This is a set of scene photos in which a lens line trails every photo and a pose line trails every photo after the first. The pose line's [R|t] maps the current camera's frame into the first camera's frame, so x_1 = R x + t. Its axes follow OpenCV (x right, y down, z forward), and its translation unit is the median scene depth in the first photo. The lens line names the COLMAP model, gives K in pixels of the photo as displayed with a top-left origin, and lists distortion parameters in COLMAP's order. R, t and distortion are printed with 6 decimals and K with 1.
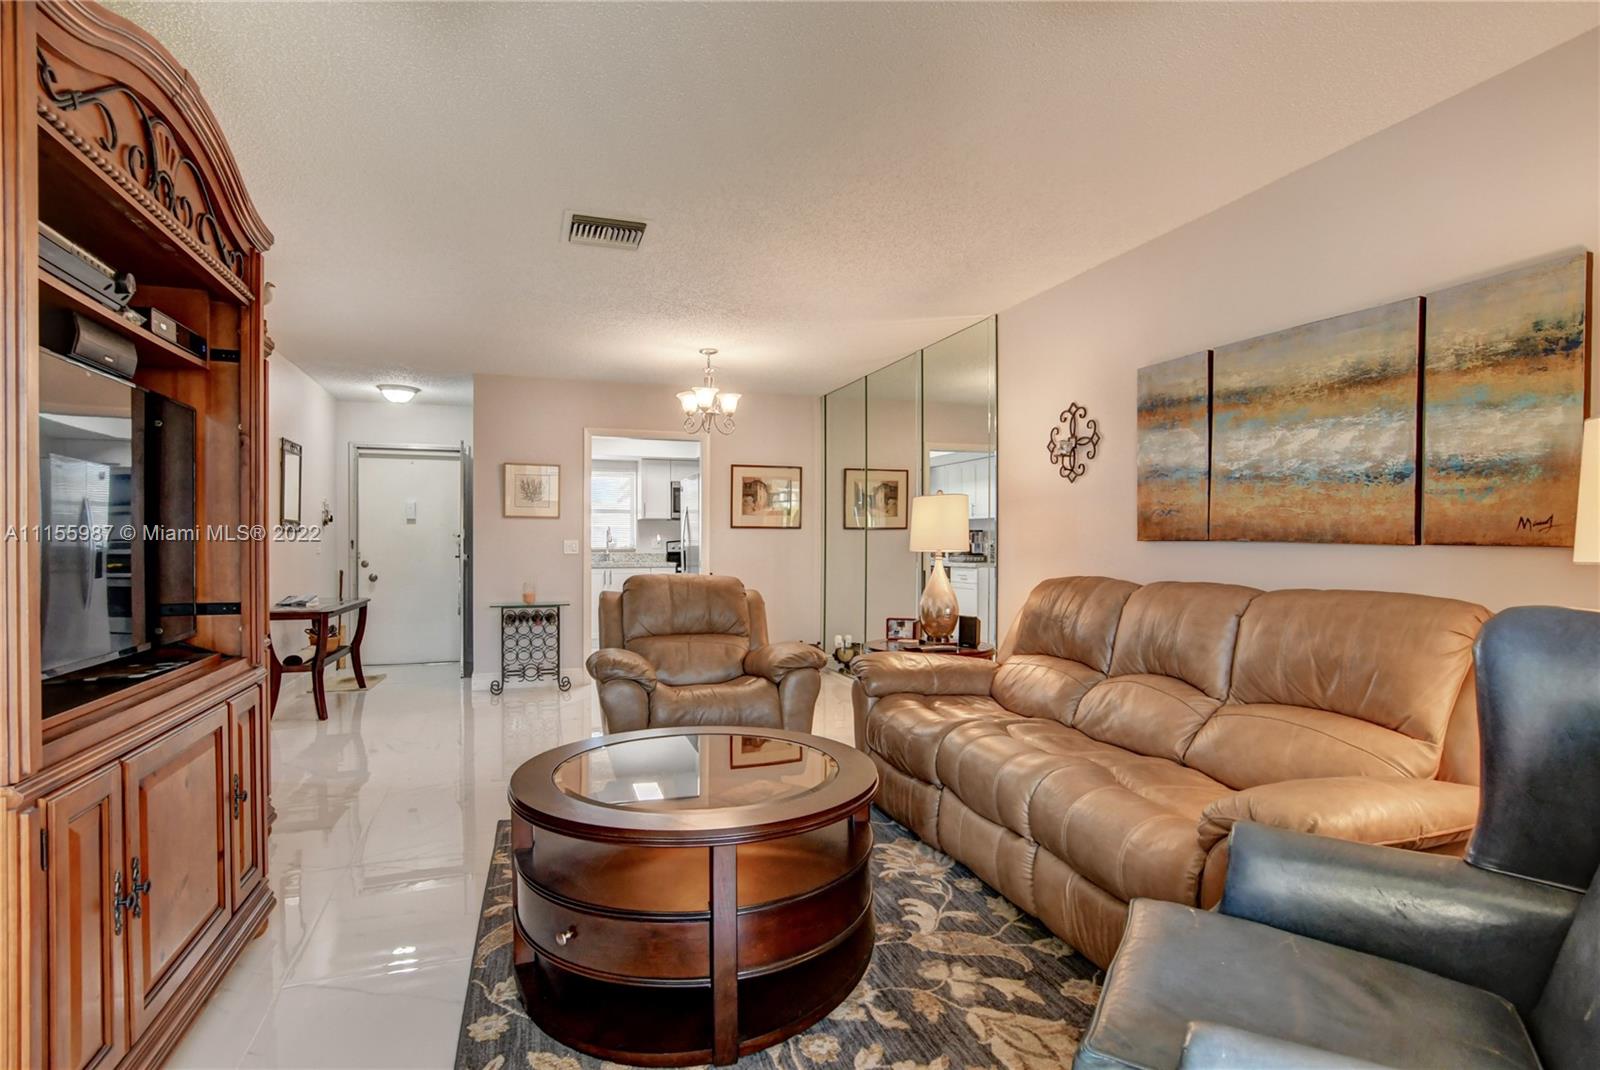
lens RADIAL K [[787.3, 0, 799.6], [0, 787.3, 547.1], [0, 0, 1]] dist [-0.030693, 0.008451]
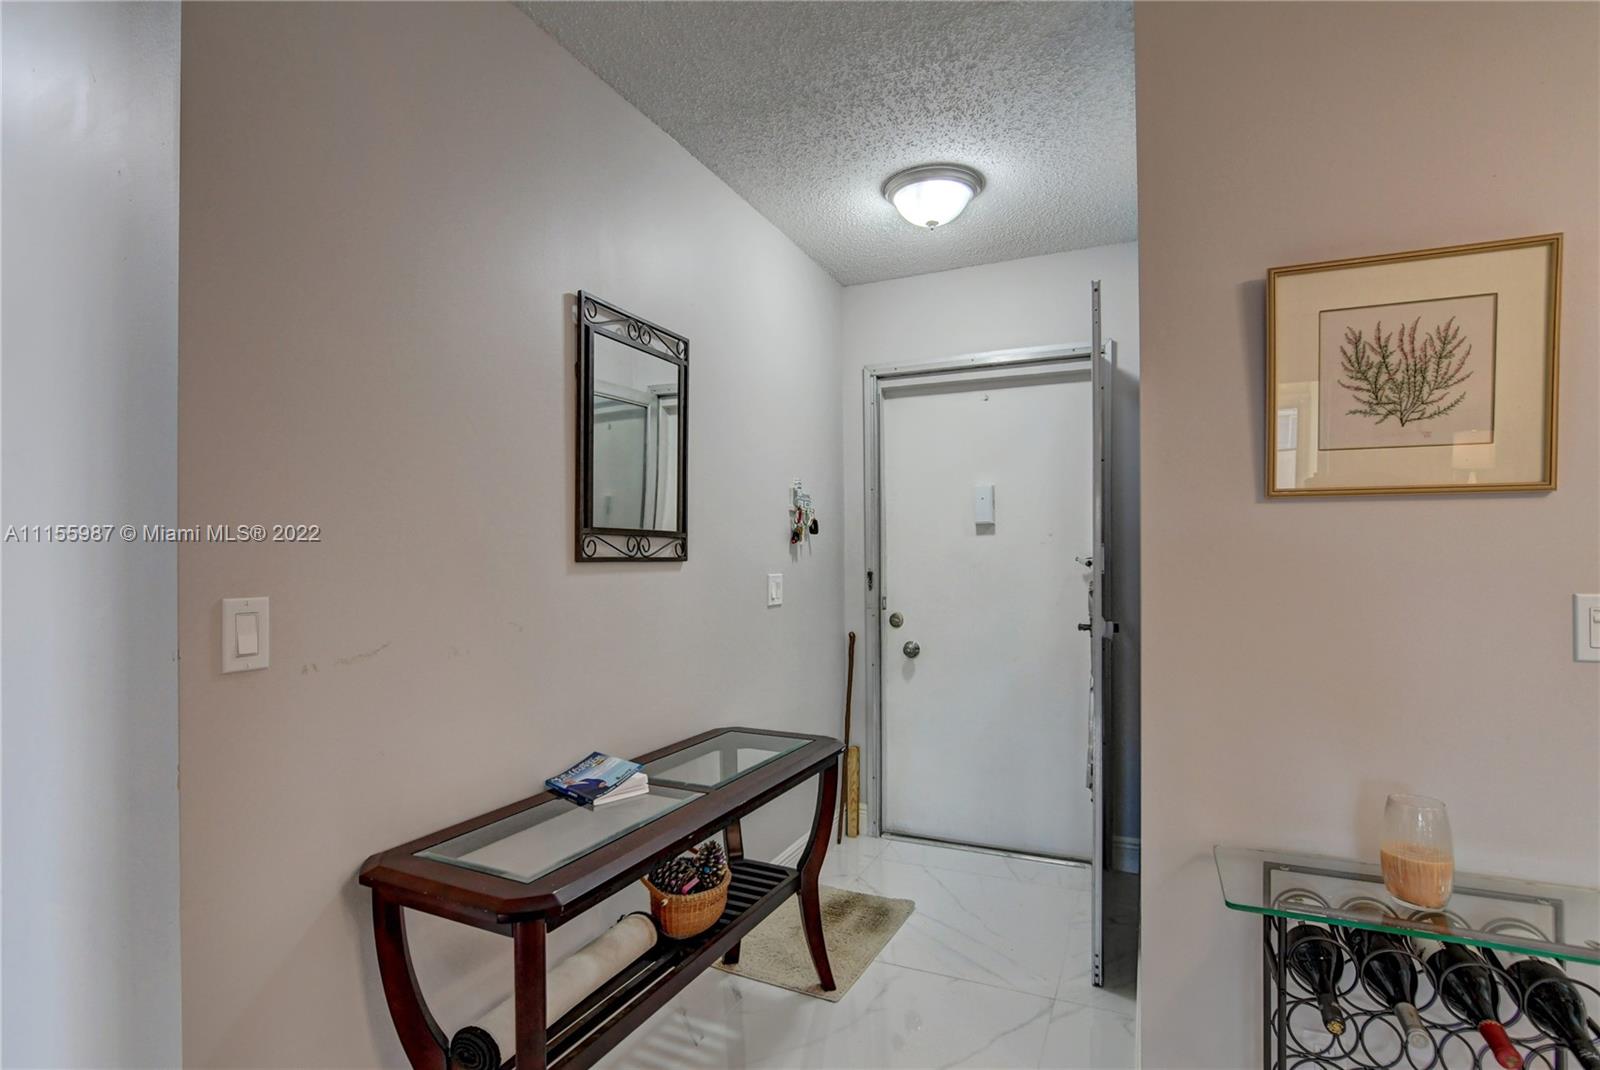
lens RADIAL K [[787.3, 0, 794.6], [0, 787.3, 554.6], [0, 0, 1]] dist [-0.030693, 0.008451]
pose [[0.716413, -0.005727, -0.697653, -0.578932], [0.003895, 0.999984, -0.004209, -0.037164], [0.697665, 0.000297, 0.716424, 1.335563]]
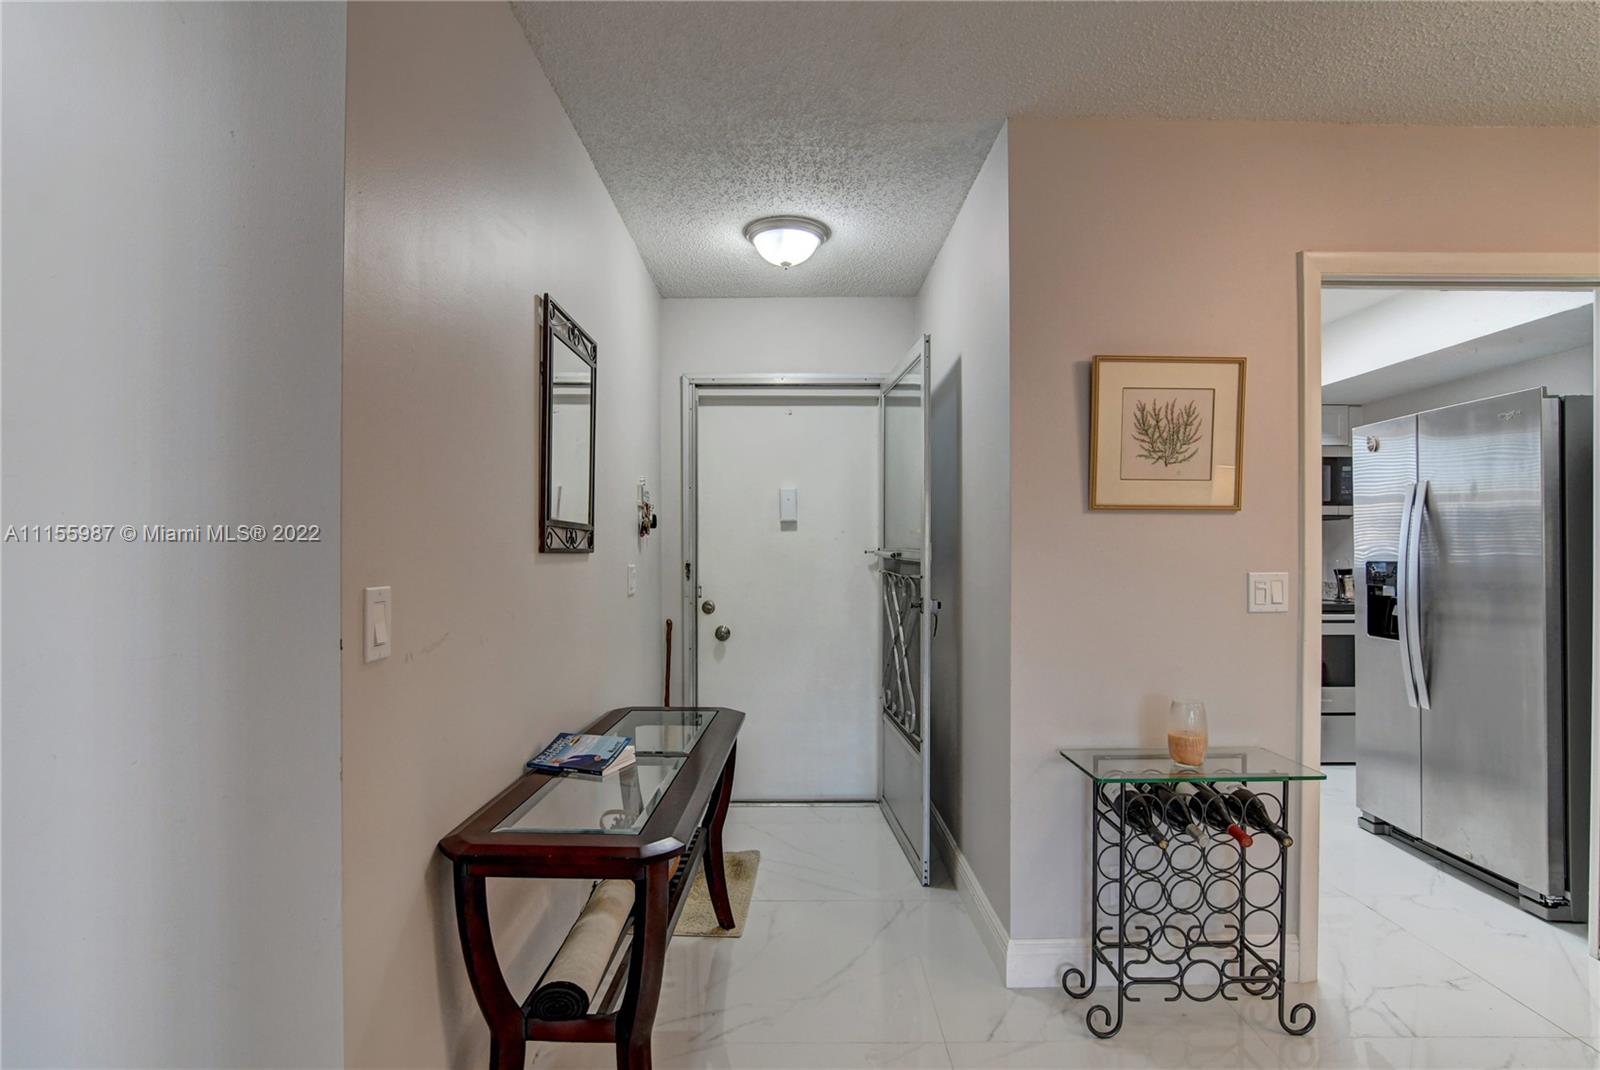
lens RADIAL K [[787.3, 0, 794.6], [0, 787.3, 546.6], [0, 0, 1]] dist [-0.030693, 0.008451]
pose [[0.942695, -0.003049, -0.333643, -0.710602], [0.001281, 0.999984, -0.005519, -0.036160], [0.333654, 0.004775, 0.942683, 1.136252]]
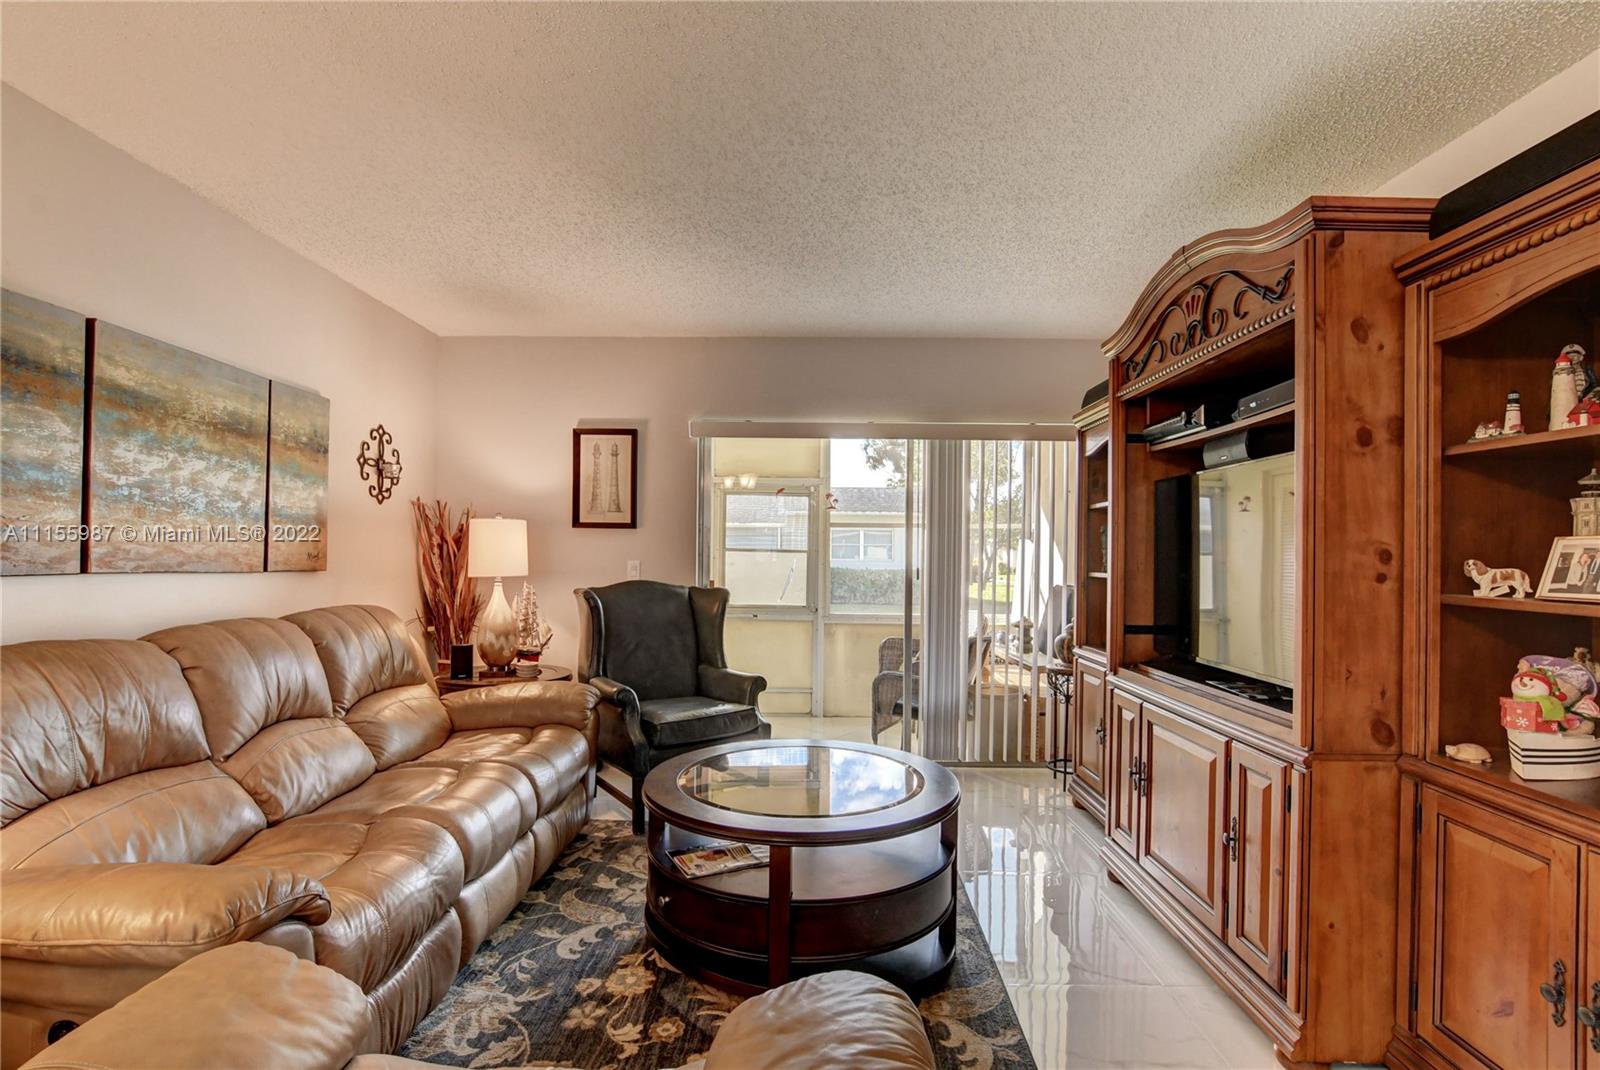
lens RADIAL K [[787.3, 0, 794.6], [0, 787.3, 551.2], [0, 0, 1]] dist [-0.030693, 0.008451]
pose [[-0.937634, -0.009501, 0.347494, -0.326227], [-0.008393, 0.999954, 0.004695, -0.035328], [-0.347522, 0.001485, -0.937671, 1.315403]]
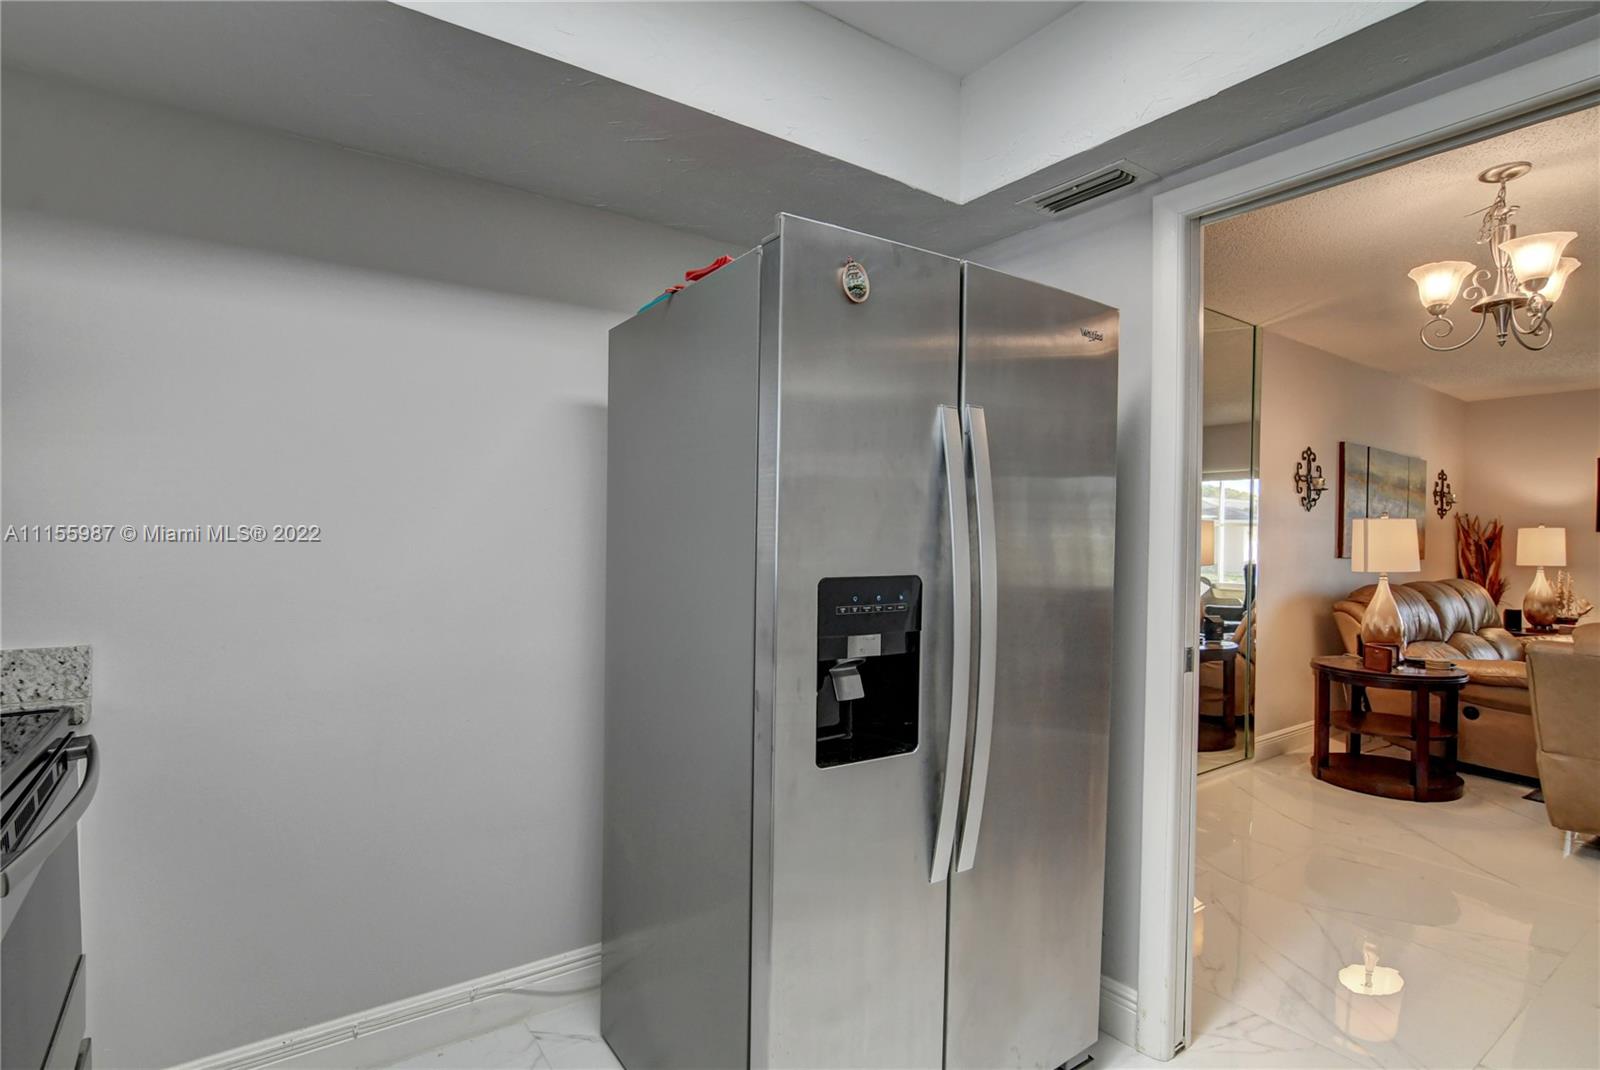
lens RADIAL K [[787.3, 0, 777.3], [0, 787.3, 543.3], [0, 0, 1]] dist [-0.030693, 0.008451]
pose [[-0.259182, -0.011061, 0.965765, -0.717723], [-0.007629, 0.999927, 0.009405, -0.042448], [-0.965798, -0.004930, -0.259247, 2.446906]]
